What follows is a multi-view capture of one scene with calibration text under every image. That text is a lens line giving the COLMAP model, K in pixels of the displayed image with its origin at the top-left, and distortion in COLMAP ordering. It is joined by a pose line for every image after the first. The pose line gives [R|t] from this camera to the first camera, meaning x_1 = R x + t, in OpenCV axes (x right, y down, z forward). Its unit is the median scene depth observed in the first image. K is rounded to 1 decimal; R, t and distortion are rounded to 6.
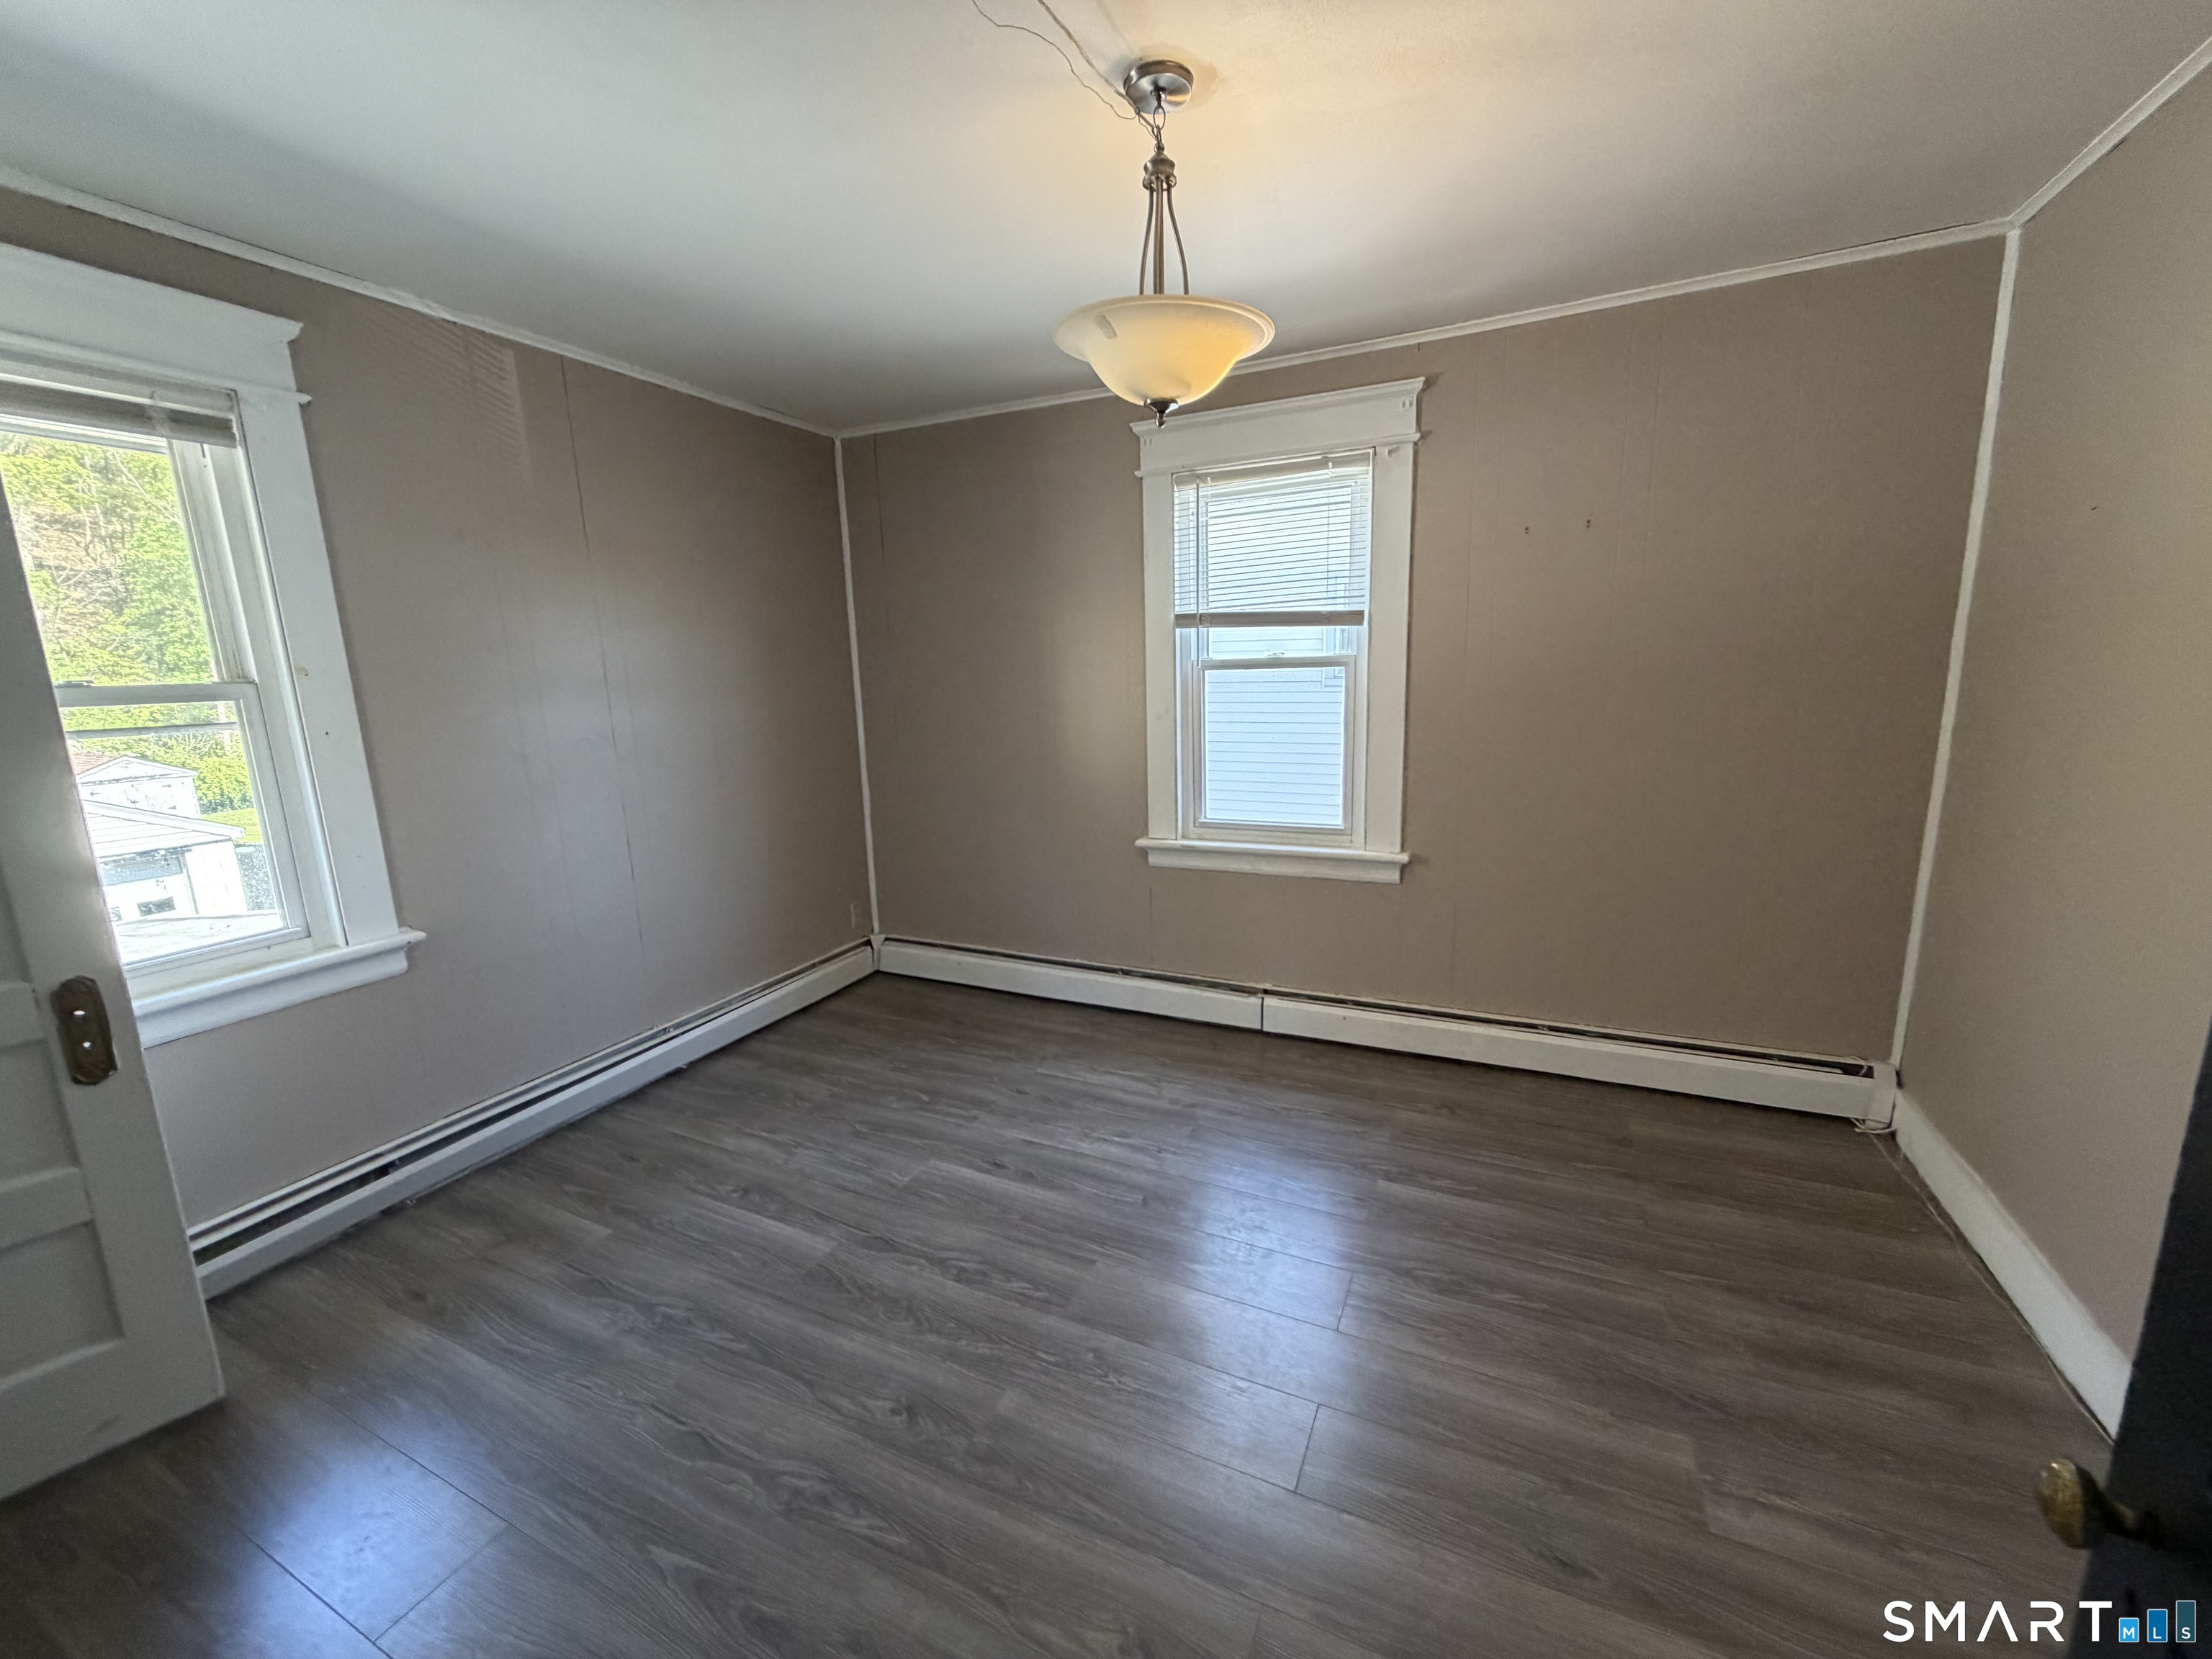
lens RADIAL K [[881.0, 0, 1096.9], [0, 881.0, 830.9], [0, 0, 1]] dist [0.001545, -0.000042]
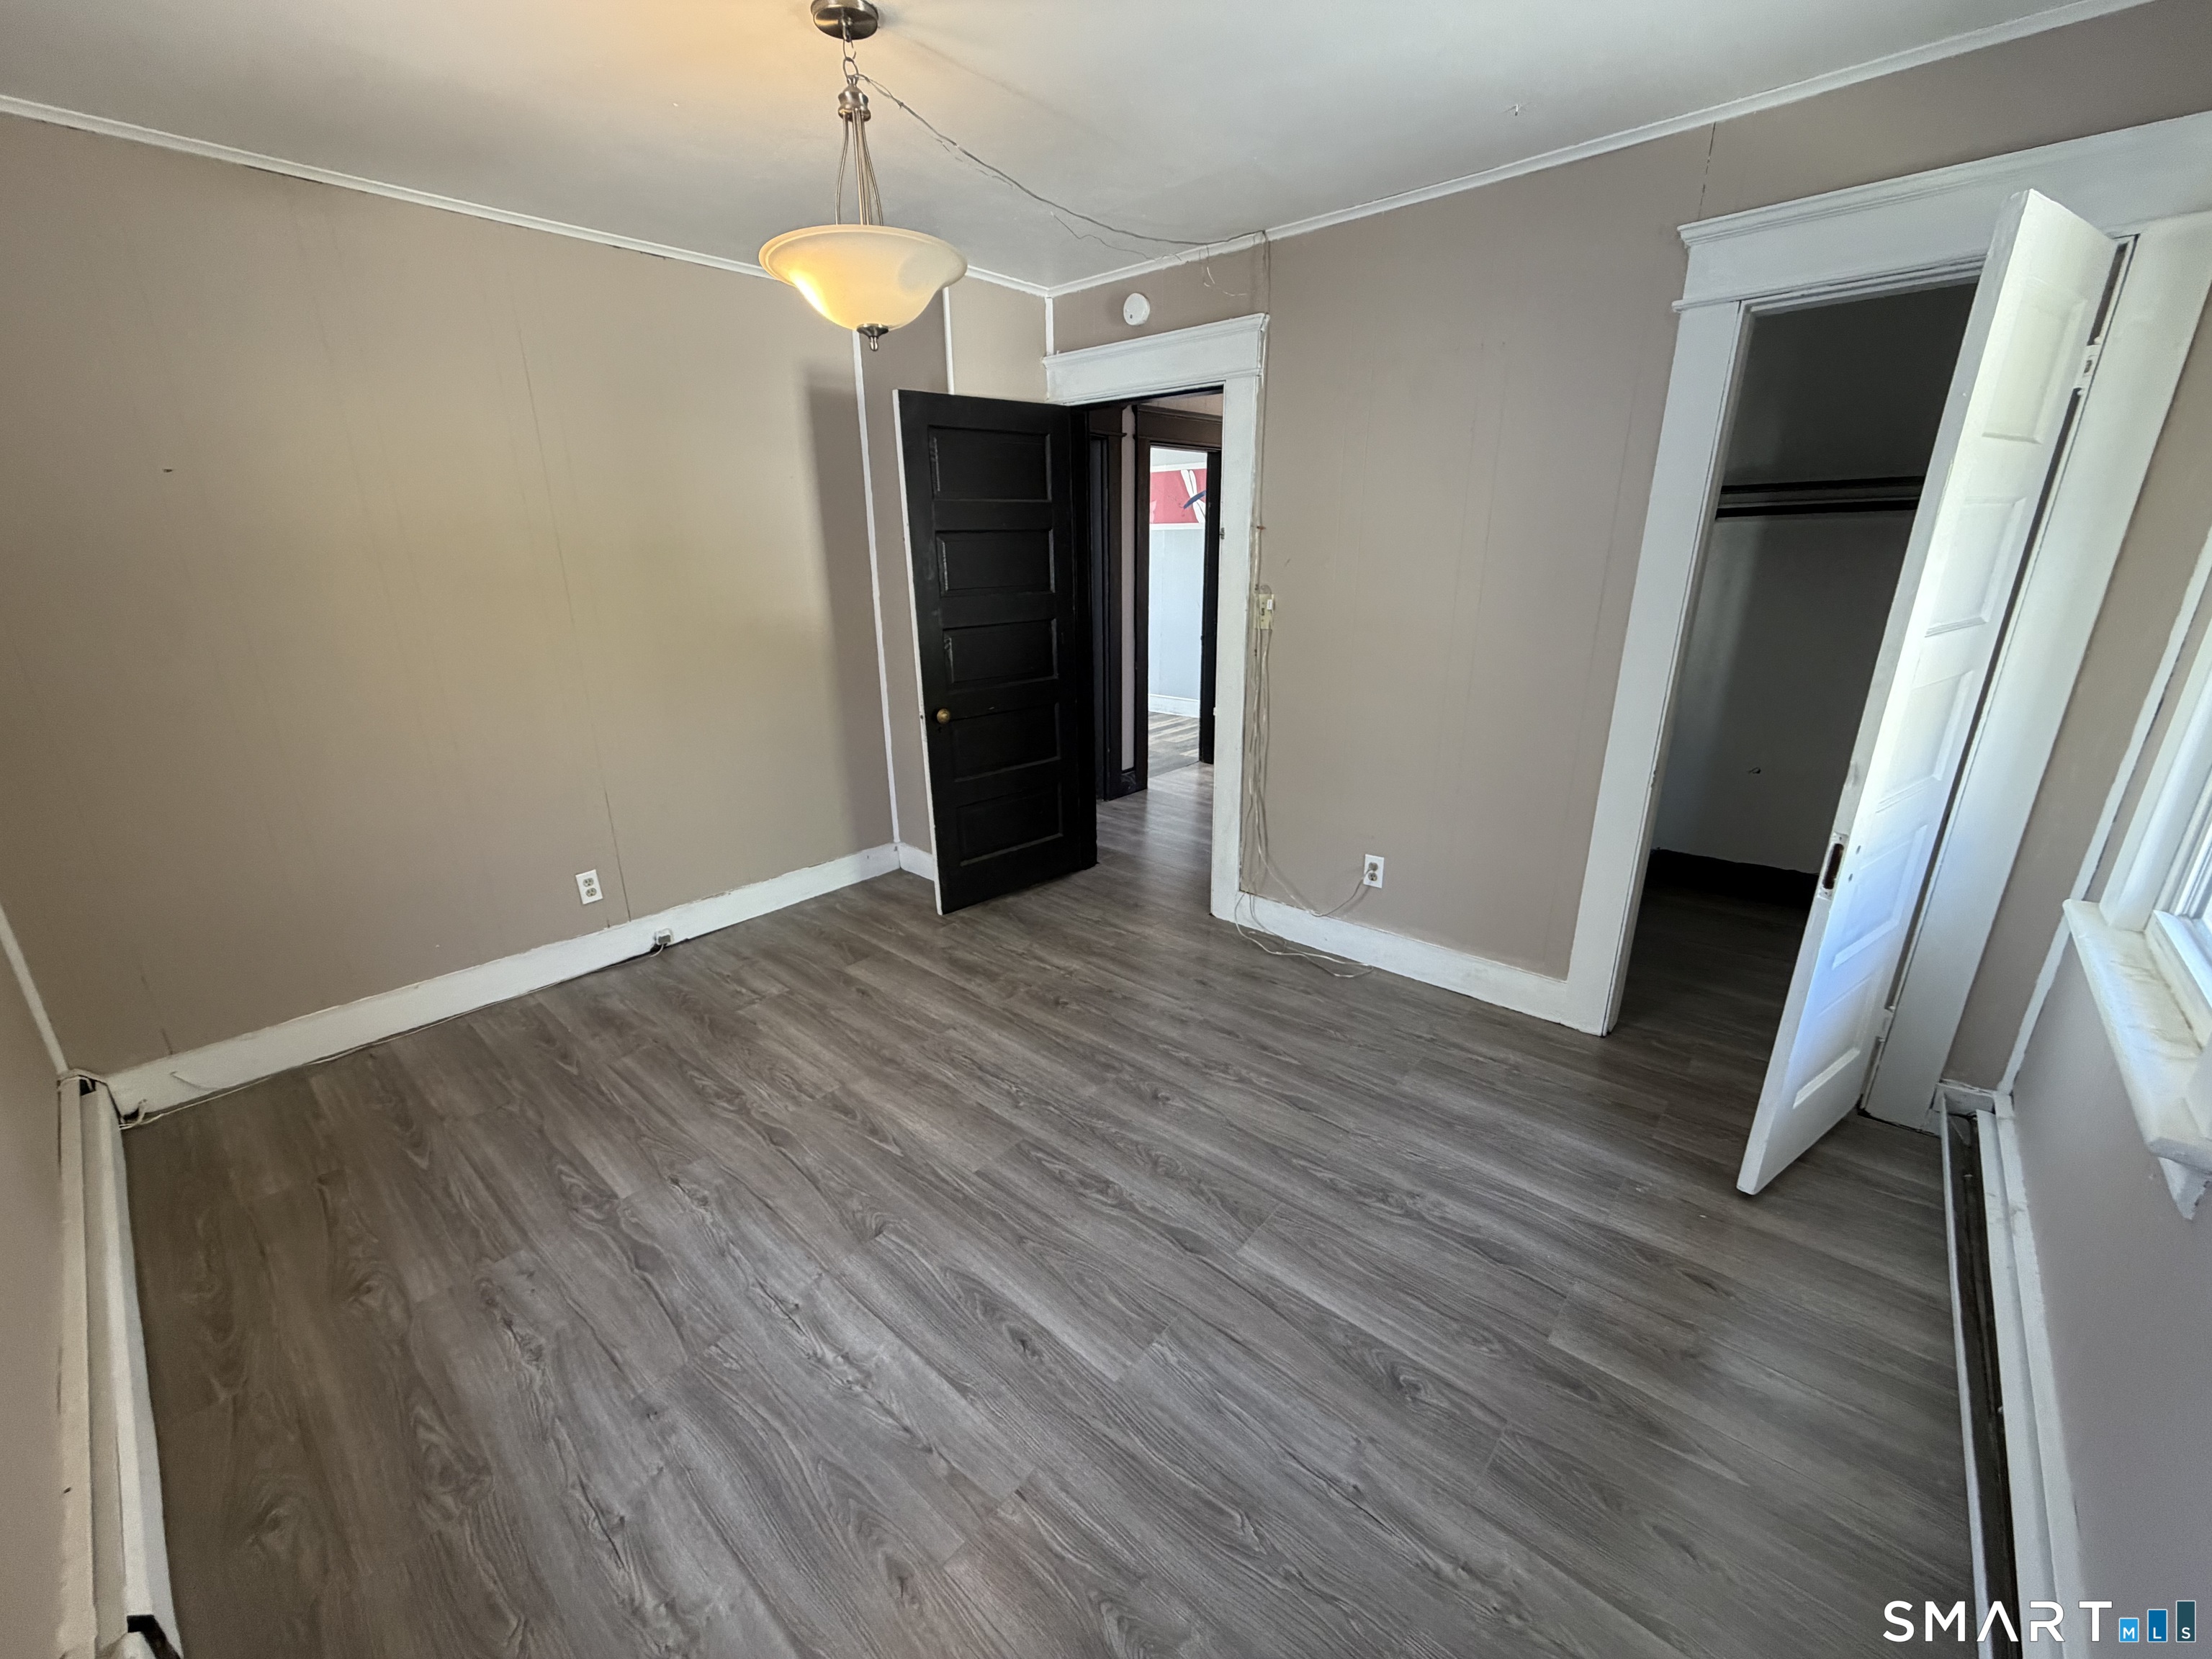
lens RADIAL K [[881.0, 0, 1096.9], [0, 881.0, 830.9], [0, 0, 1]] dist [0.001545, -0.000042]
pose [[-0.959993, -0.045408, 0.276318, -0.393012], [0.094175, 0.876934, 0.471294, -0.318805], [-0.263714, 0.478461, -0.837574, 1.600687]]
